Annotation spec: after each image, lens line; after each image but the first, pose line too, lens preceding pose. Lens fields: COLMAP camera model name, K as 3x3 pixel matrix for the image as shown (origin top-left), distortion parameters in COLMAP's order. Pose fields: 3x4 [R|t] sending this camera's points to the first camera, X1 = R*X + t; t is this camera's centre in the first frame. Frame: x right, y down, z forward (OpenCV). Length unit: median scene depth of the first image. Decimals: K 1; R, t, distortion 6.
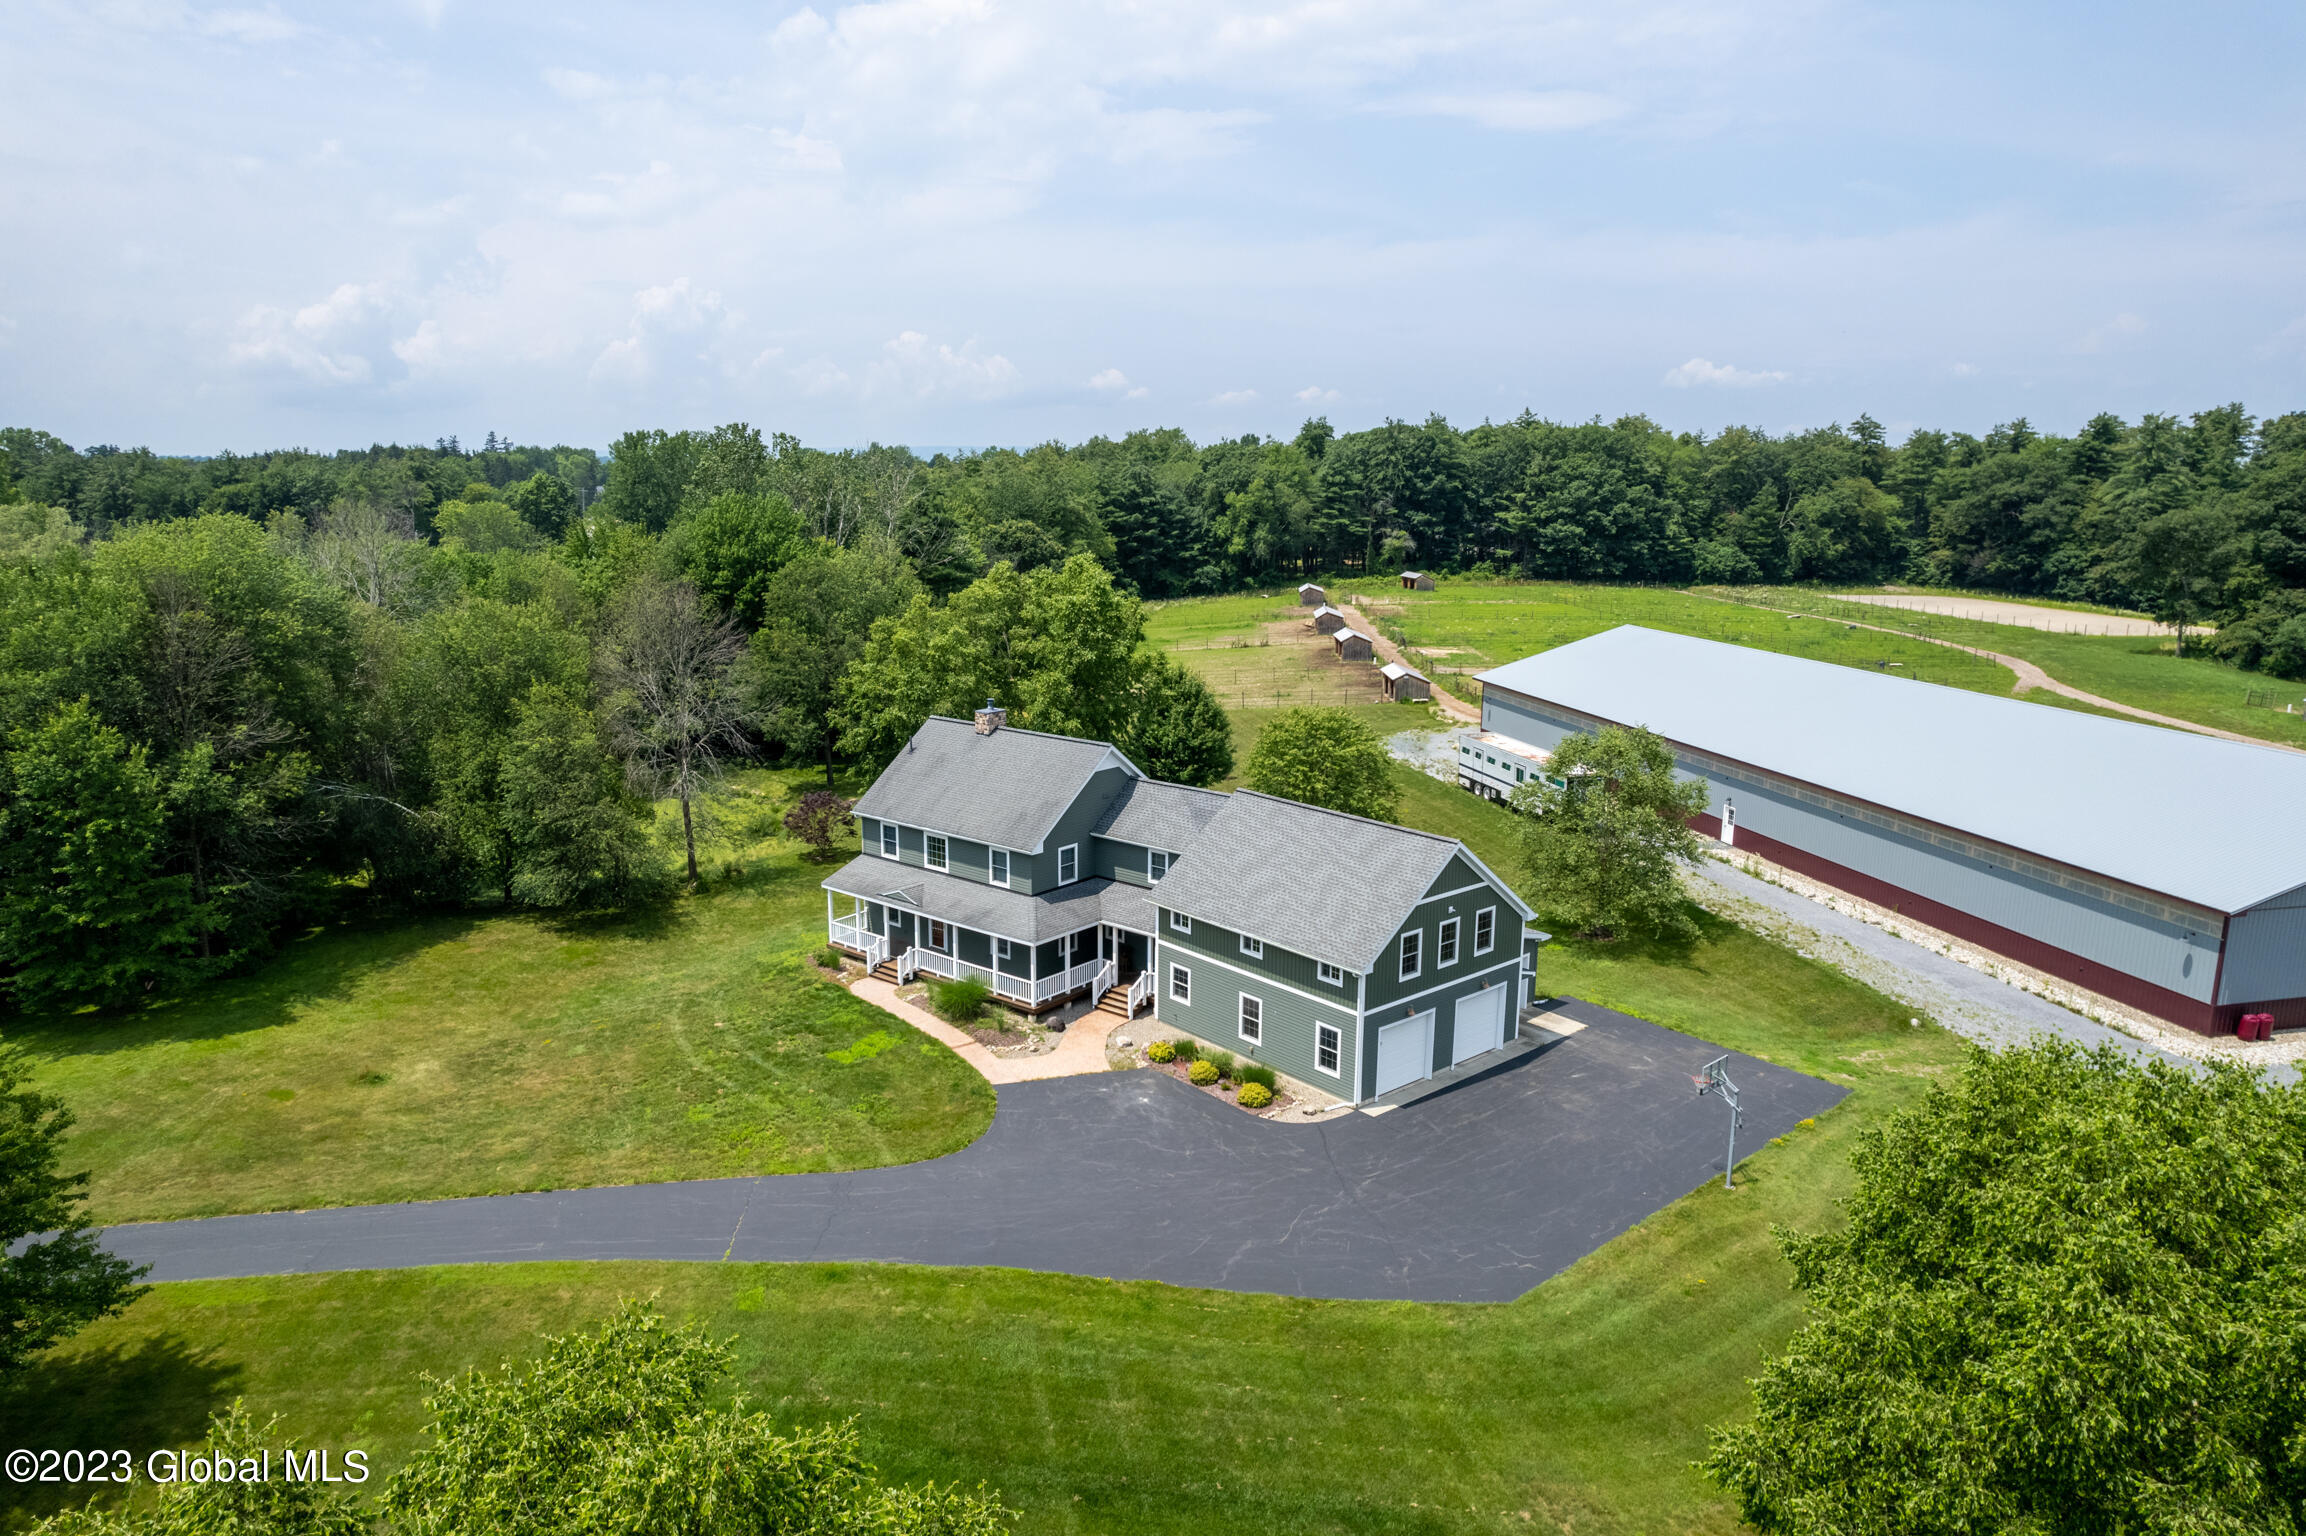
lens RADIAL K [[1471.6, 0, 1153.0], [0, 1471.6, 768.0], [0, 0, 1]] dist [-0.036807, 0.001038]
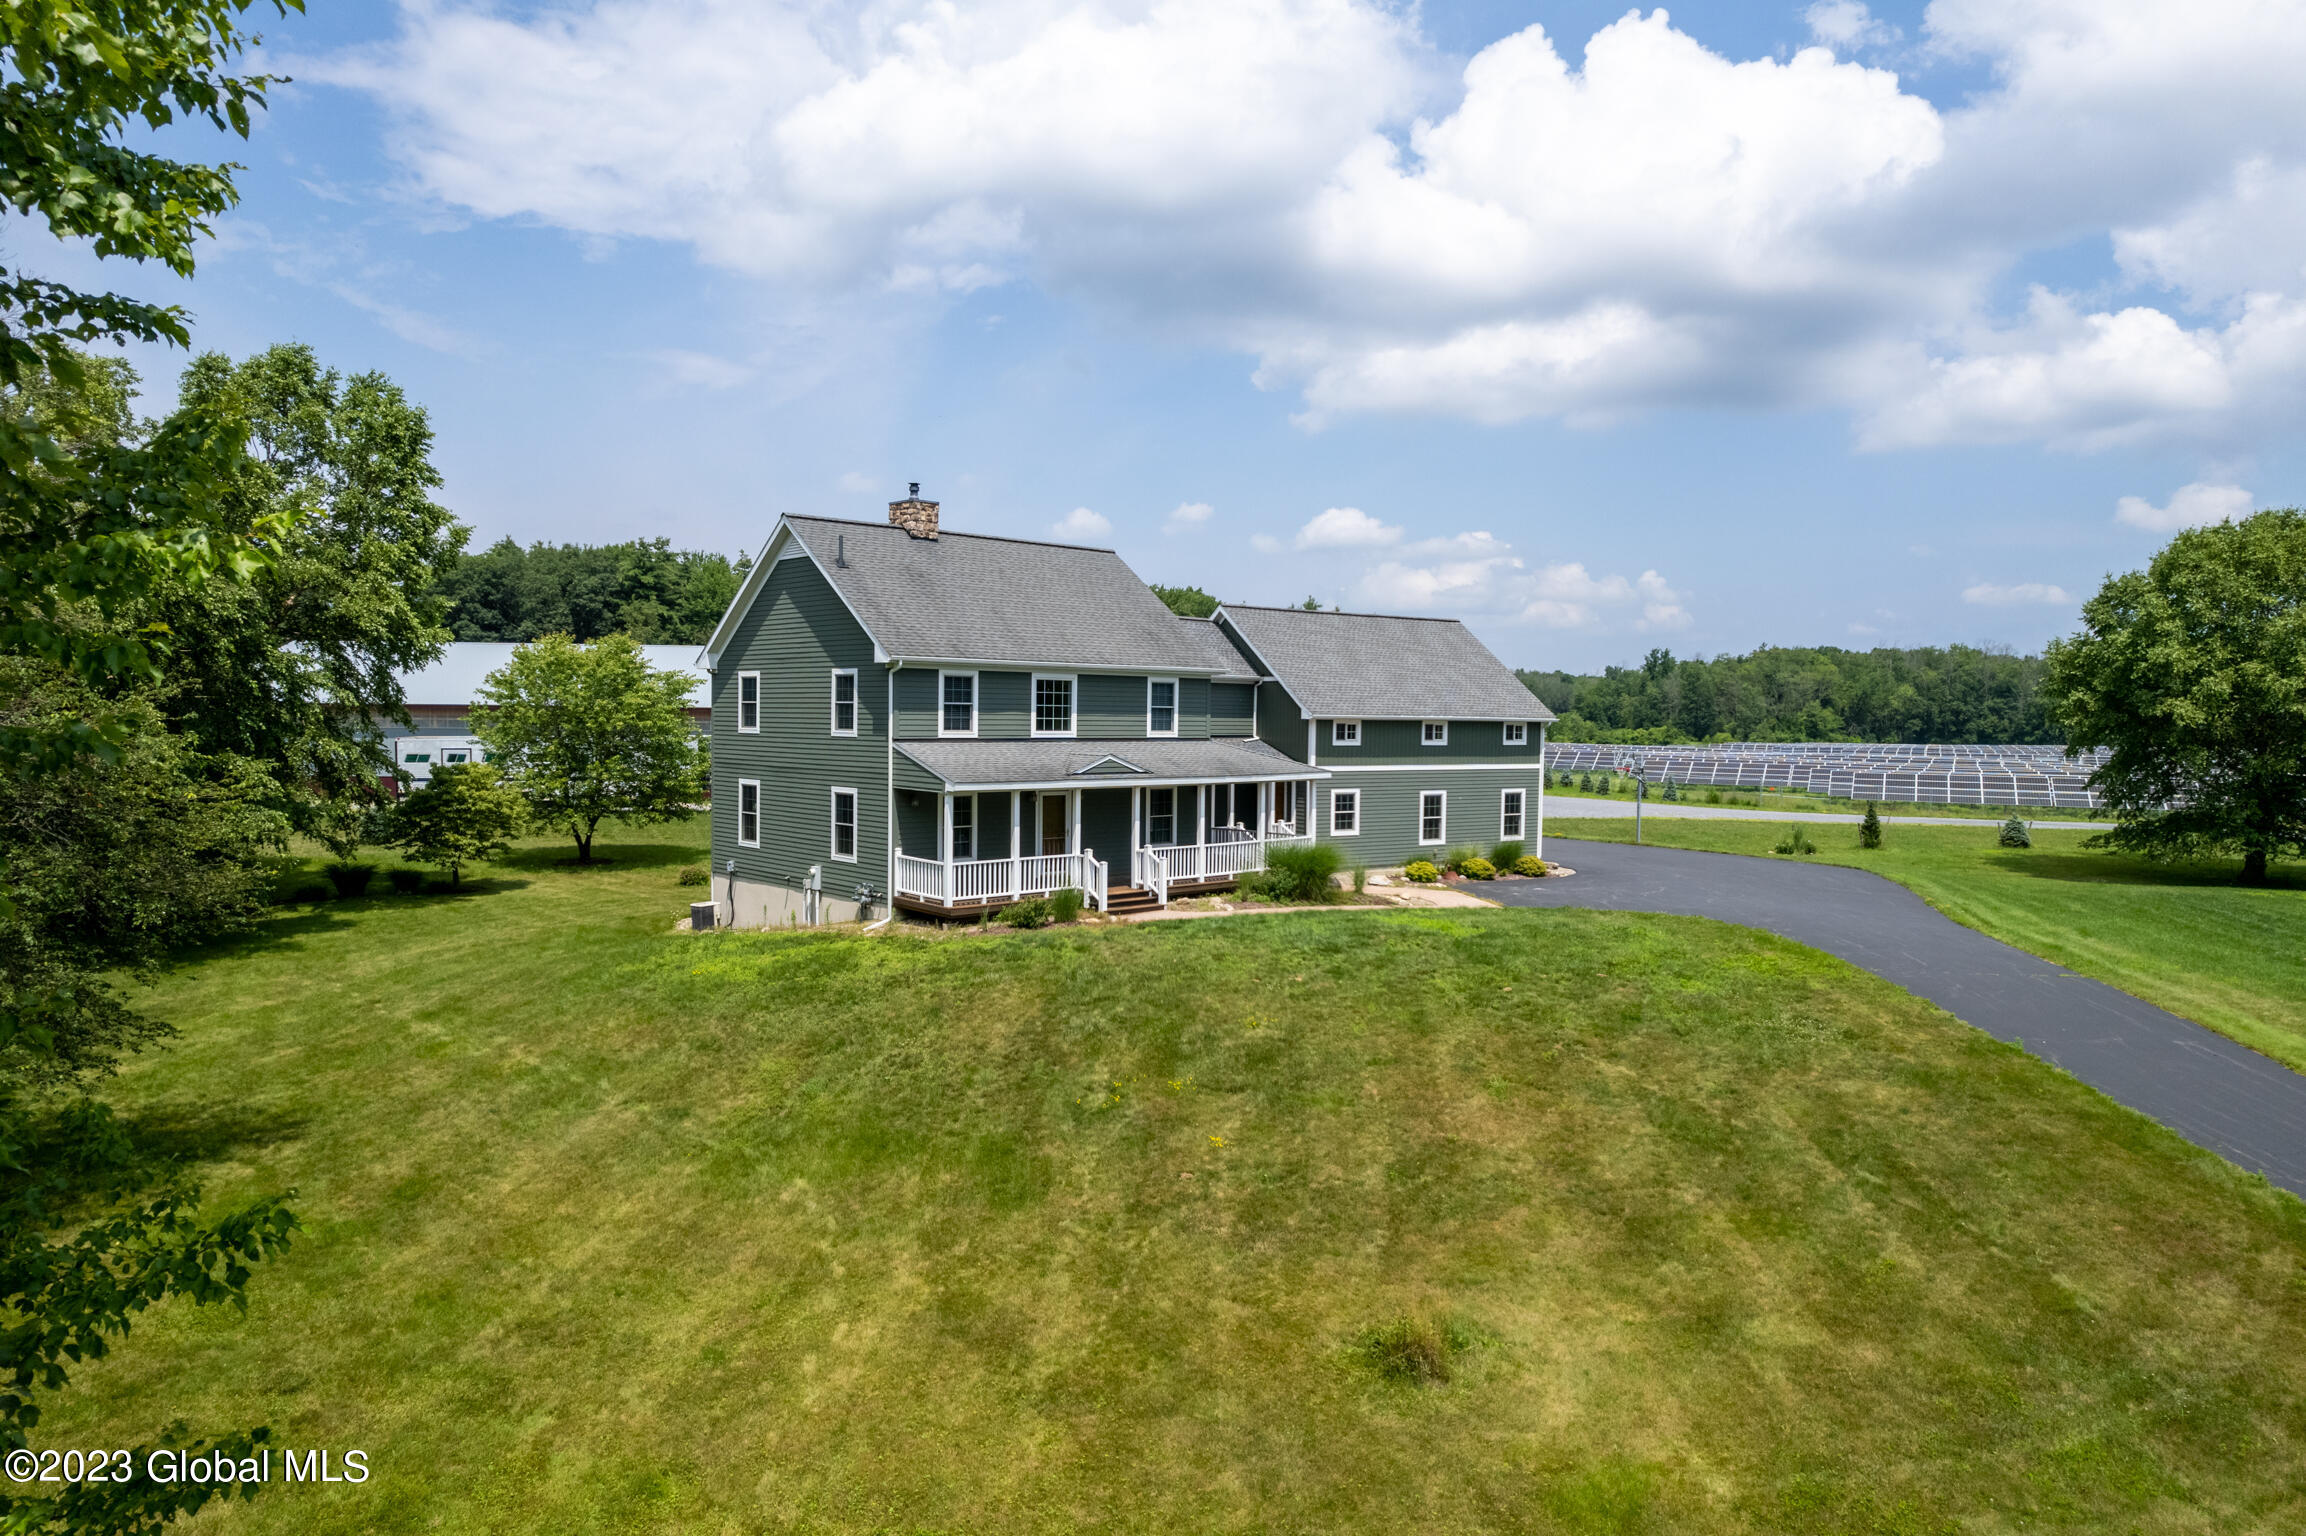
lens RADIAL K [[1399.5, 0, 1153.0], [0, 1399.5, 768.0], [0, 0, 1]] dist [-0.001231, -0.001075]
pose [[0.137667, -0.037112, 0.989783, -0.824123], [0.187569, 0.982193, 0.010738, 0.099221], [-0.972556, 0.184174, 0.142177, 1.048763]]
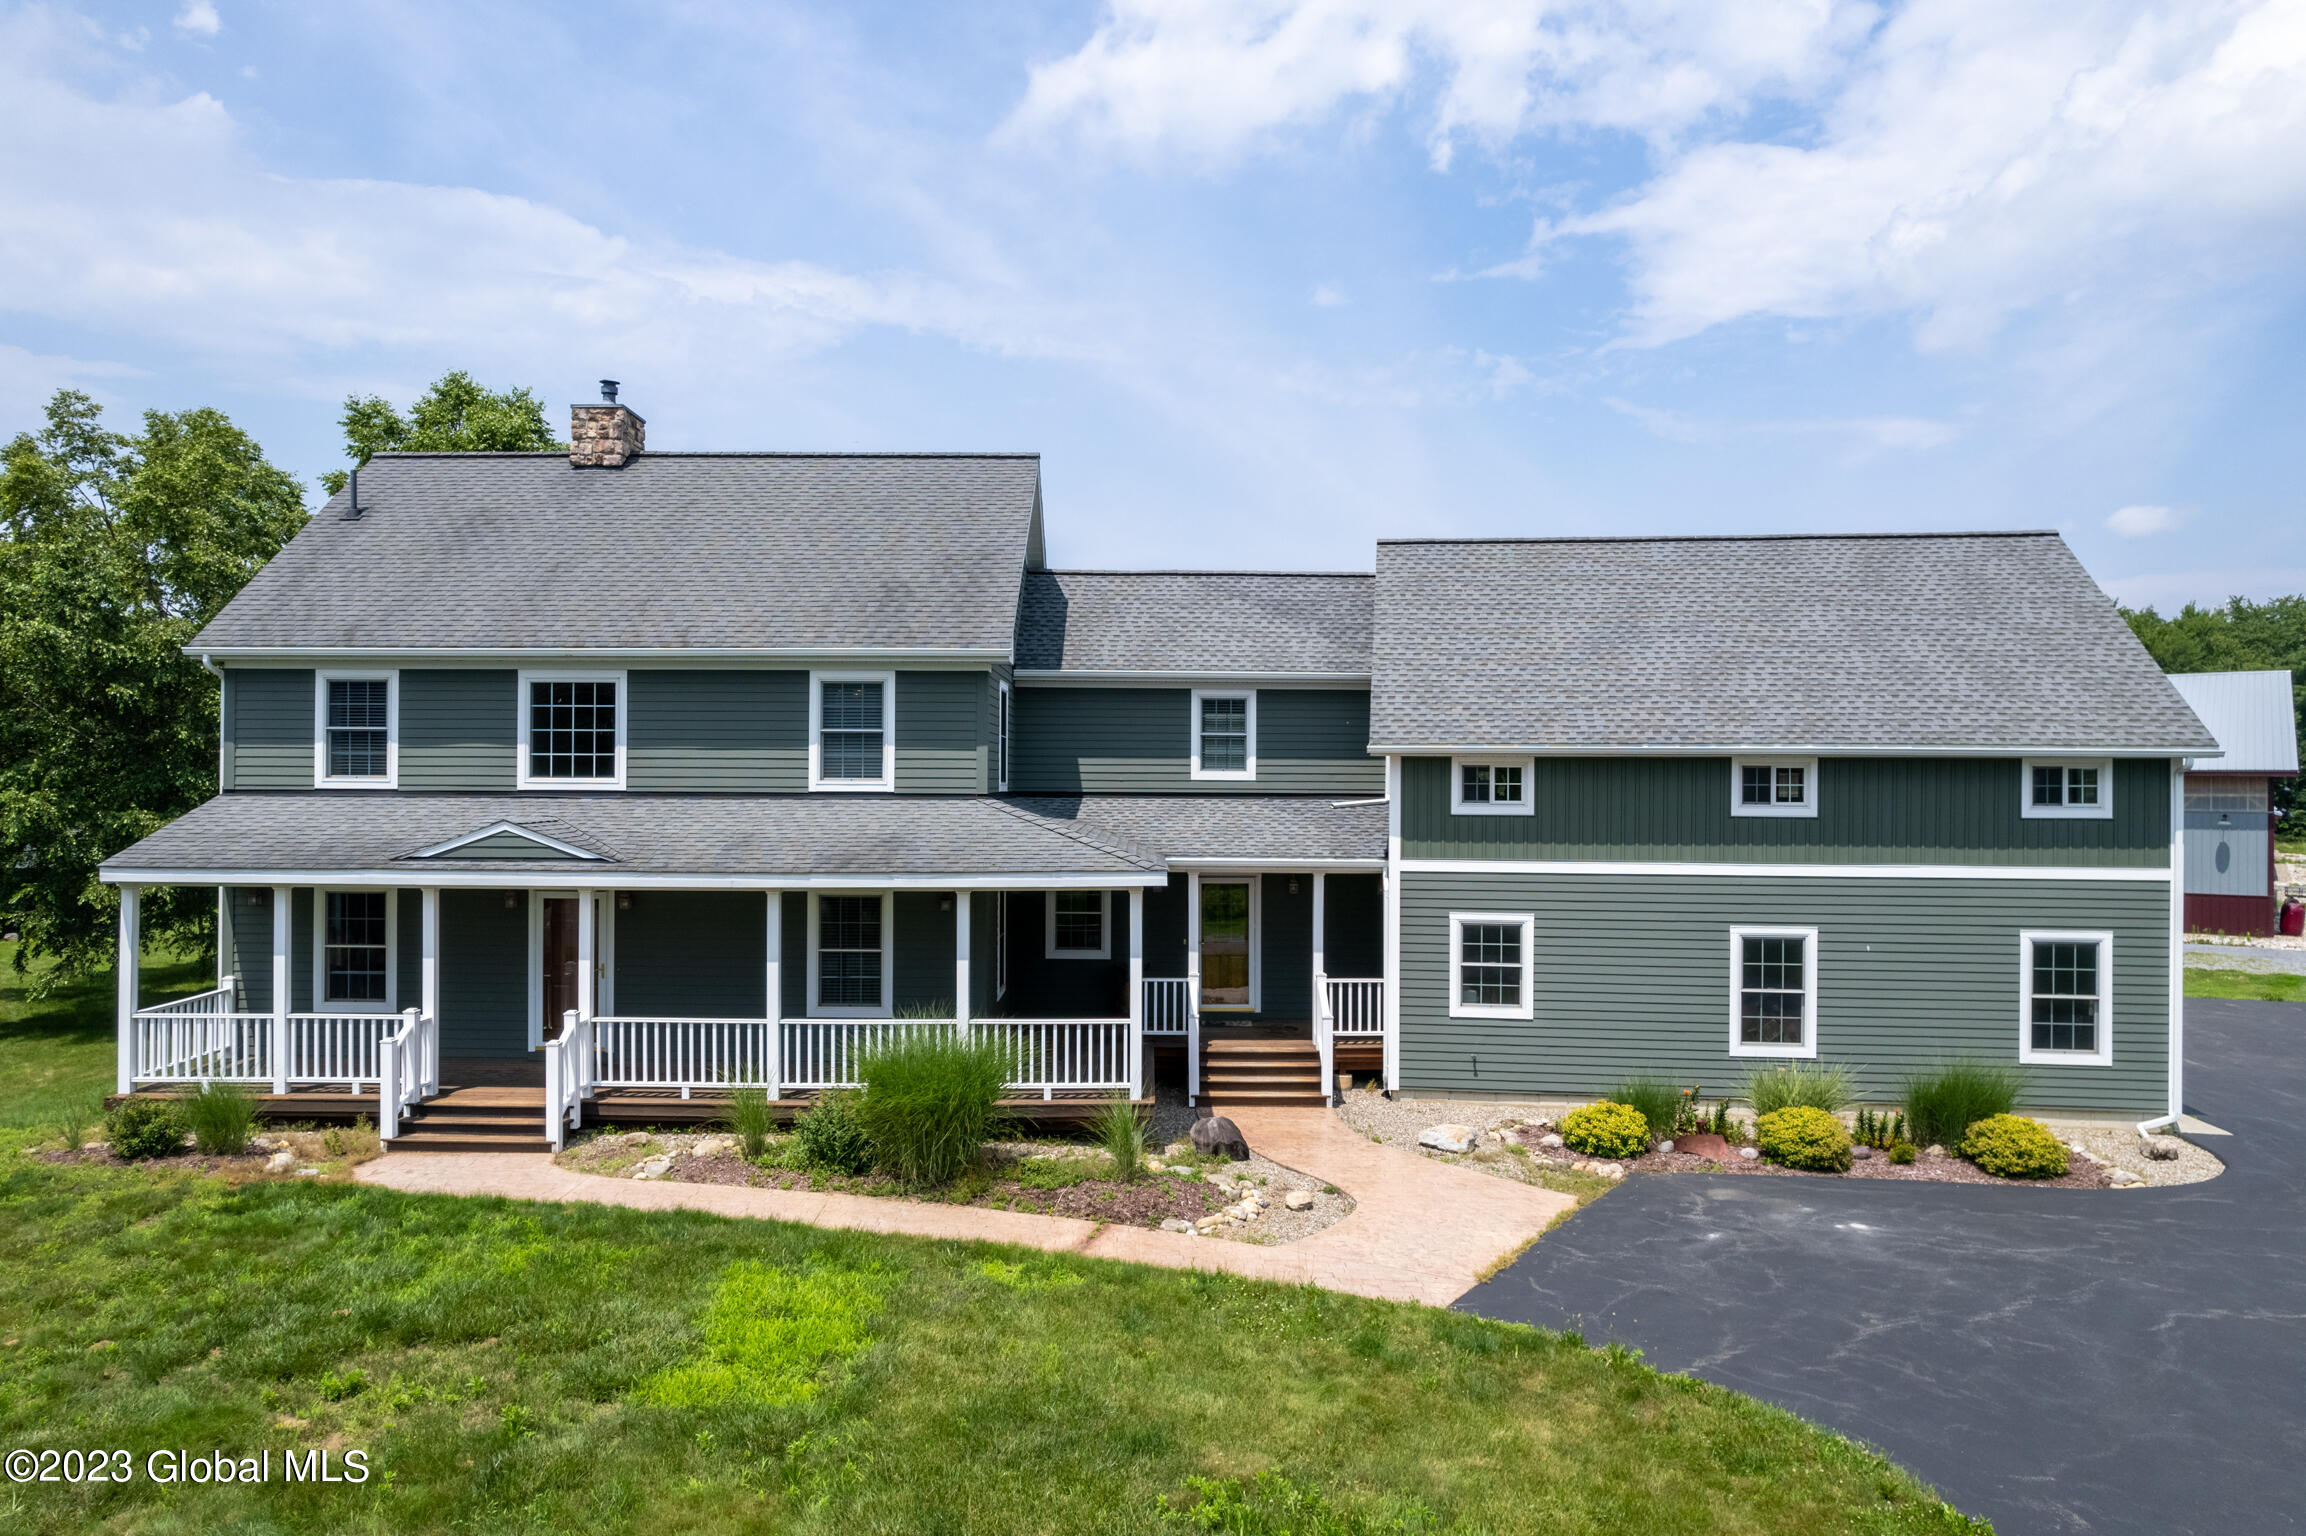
lens RADIAL K [[1495.4, 0, 1153.0], [0, 1495.4, 768.0], [0, 0, 1]] dist [-0.056296, 0.042944]
pose [[0.758959, 0.008919, 0.651078, -0.305950], [0.127624, 0.978474, -0.162175, 0.157159], [-0.638509, 0.206177, 0.741483, 0.814462]]
